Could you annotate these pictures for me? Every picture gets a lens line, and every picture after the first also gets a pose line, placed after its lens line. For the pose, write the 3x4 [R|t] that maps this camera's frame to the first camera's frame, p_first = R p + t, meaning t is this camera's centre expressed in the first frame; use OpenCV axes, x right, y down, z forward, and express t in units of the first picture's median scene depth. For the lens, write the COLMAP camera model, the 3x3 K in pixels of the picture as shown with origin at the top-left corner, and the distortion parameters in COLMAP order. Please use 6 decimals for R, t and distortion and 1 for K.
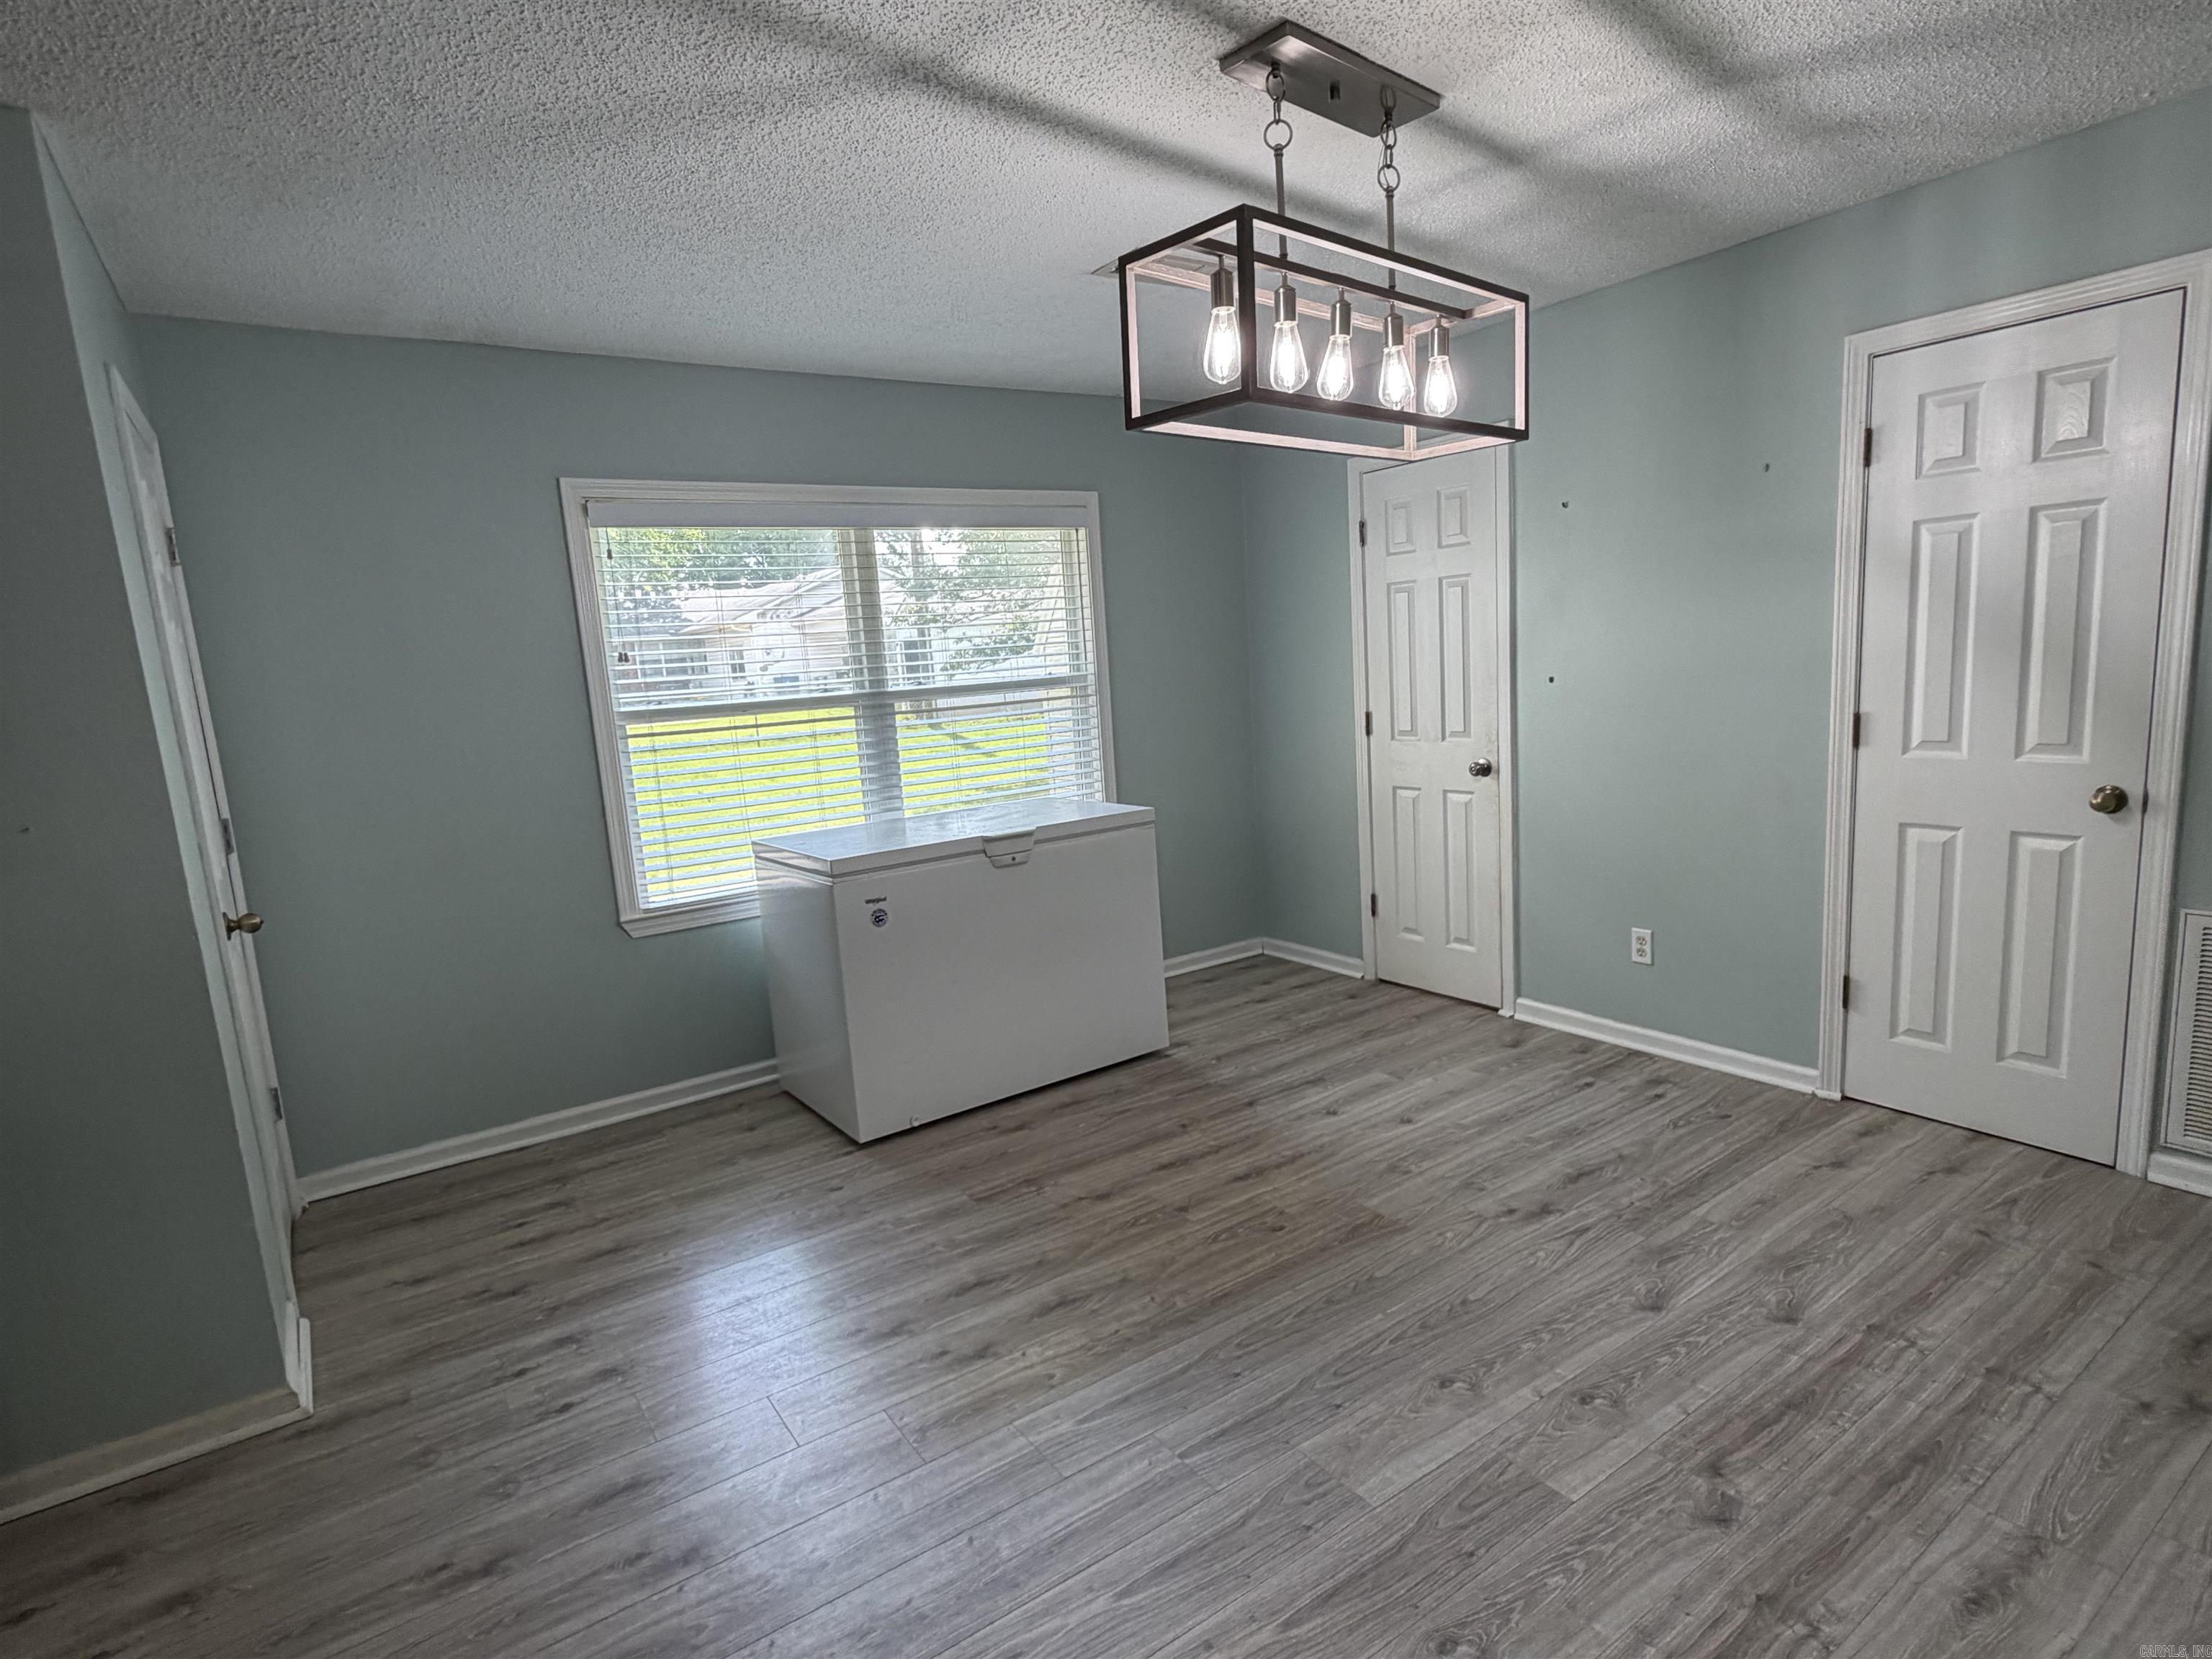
lens RADIAL K [[1147.1, 0, 1111.8], [0, 1147.1, 829.6], [0, 0, 1]] dist [-0.002601, -0.000259]
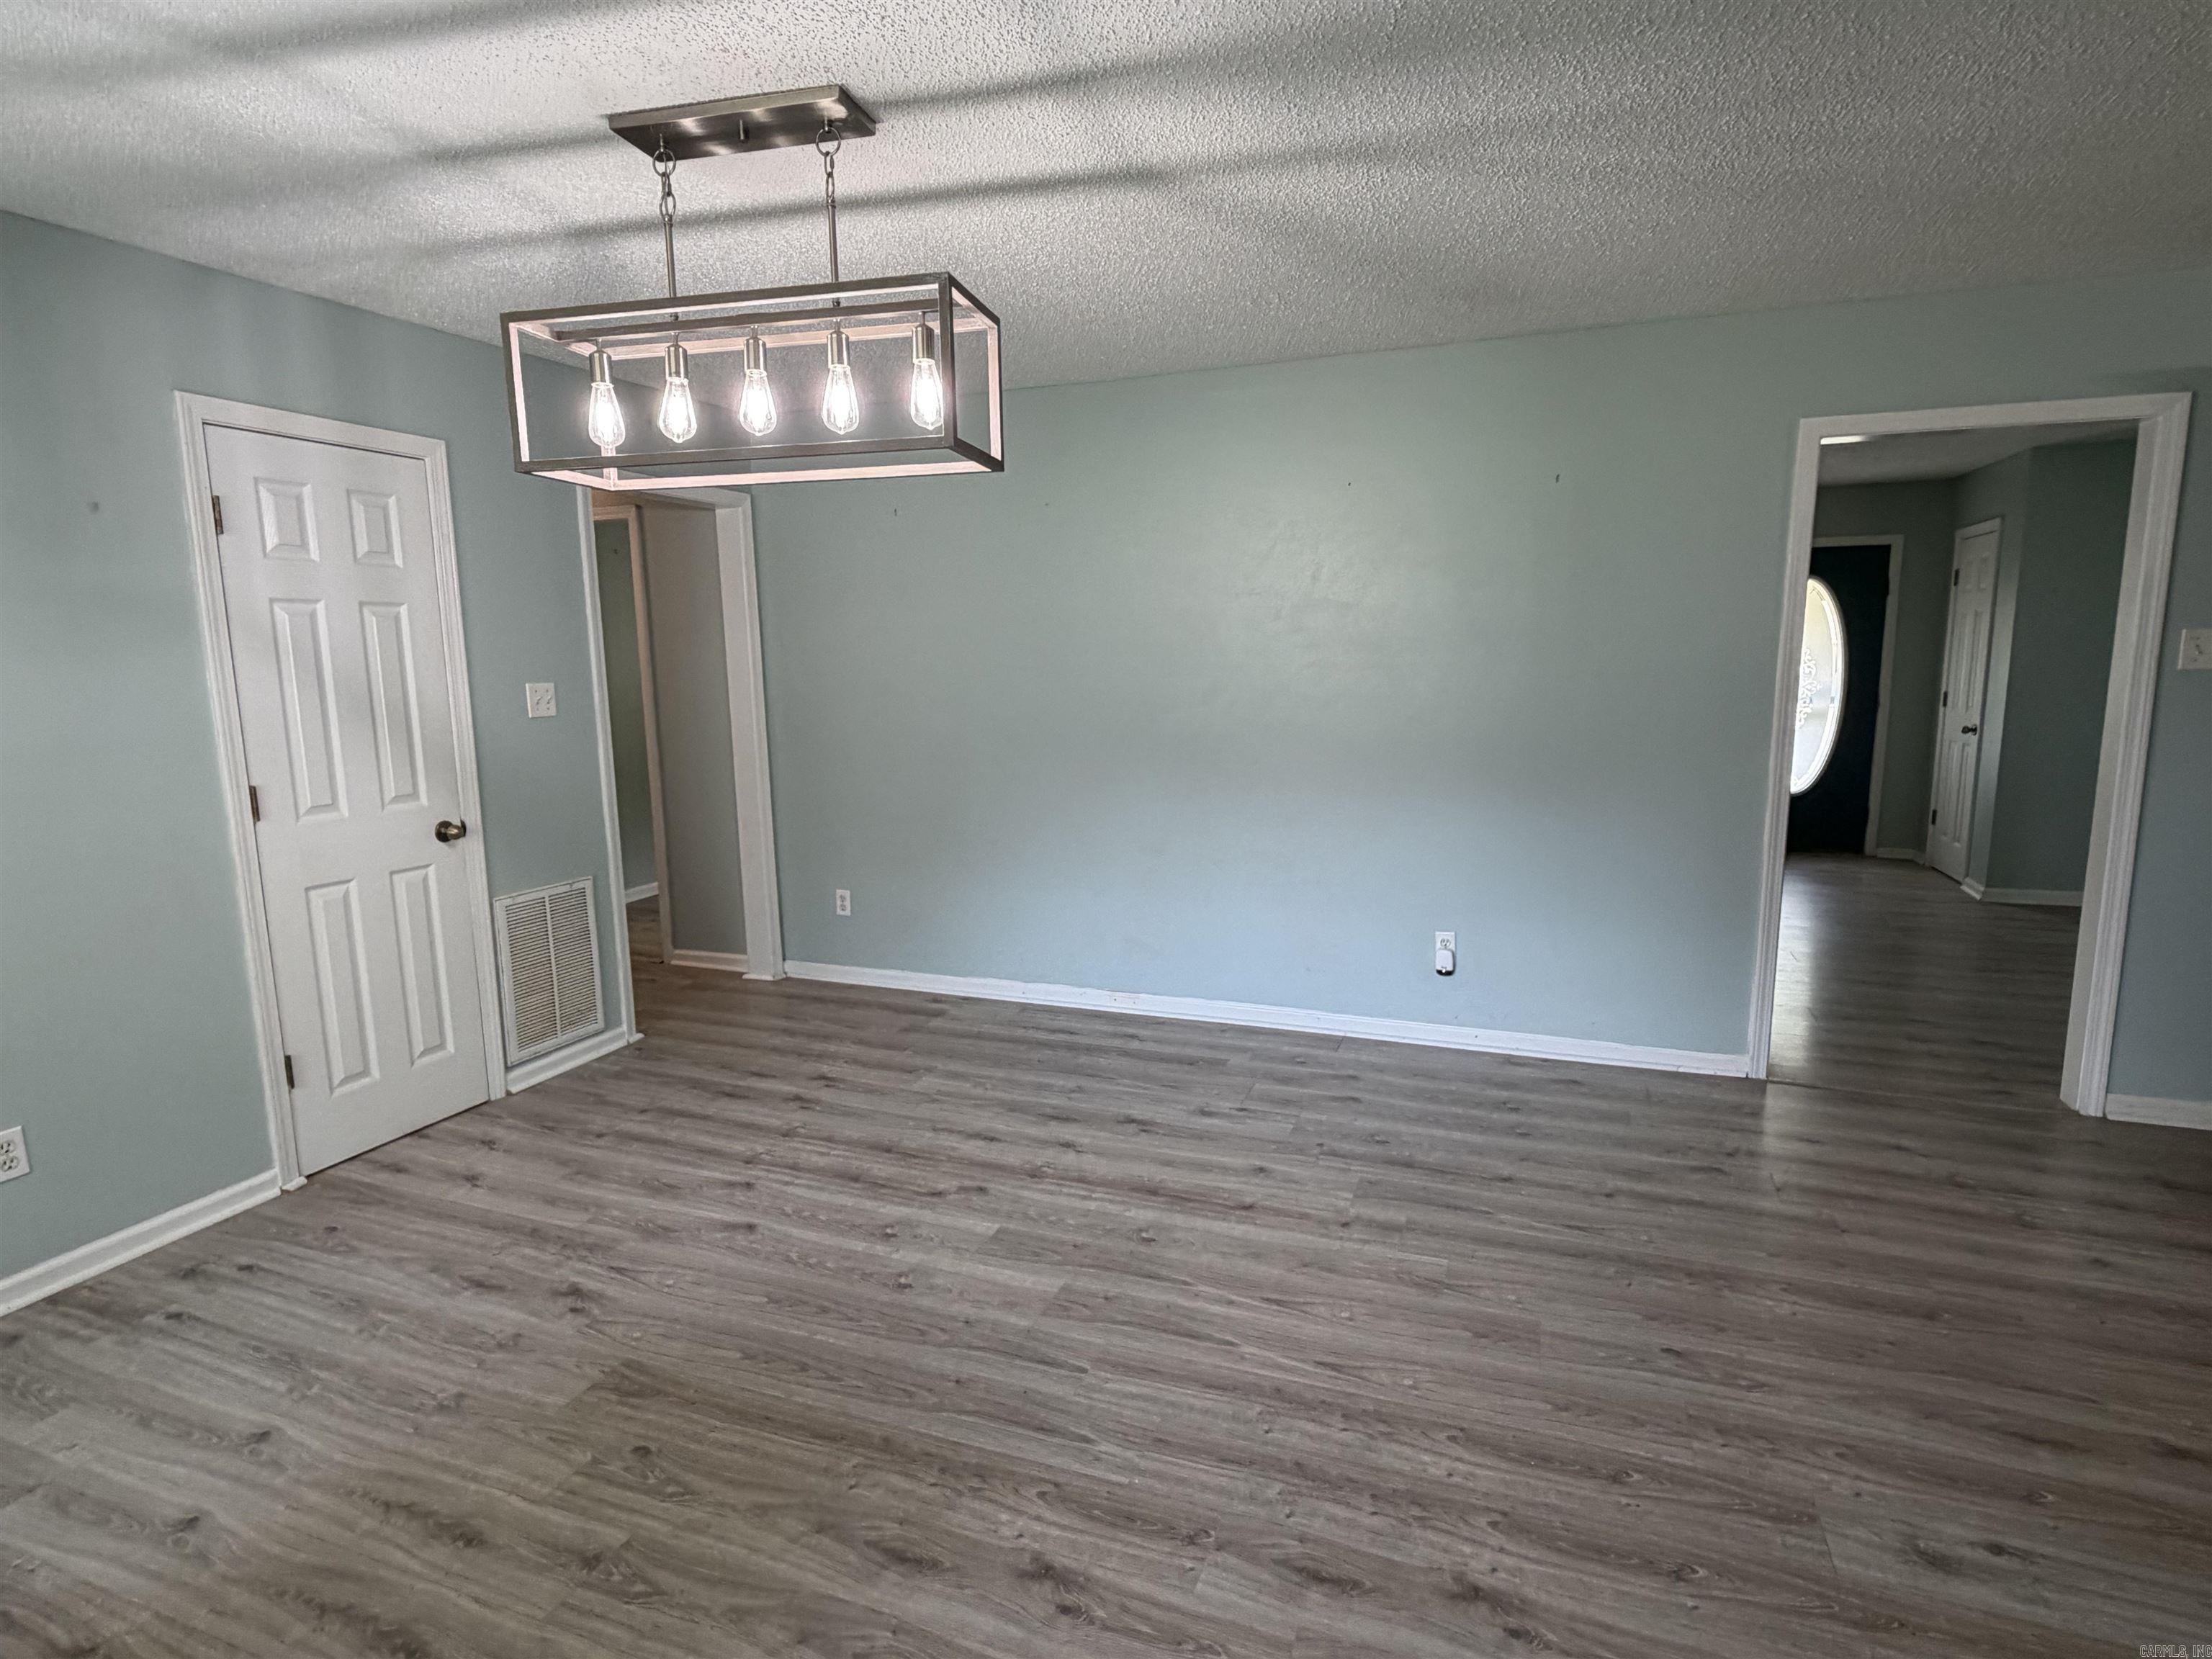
lens RADIAL K [[1147.1, 0, 1103.8], [0, 1147.1, 835.7], [0, 0, 1]] dist [-0.002601, -0.000259]
pose [[-0.561594, -0.057394, 0.825420, -0.625677], [0.174742, 0.966864, 0.186118, -0.130602], [-0.808751, 0.248758, -0.532956, 1.057711]]
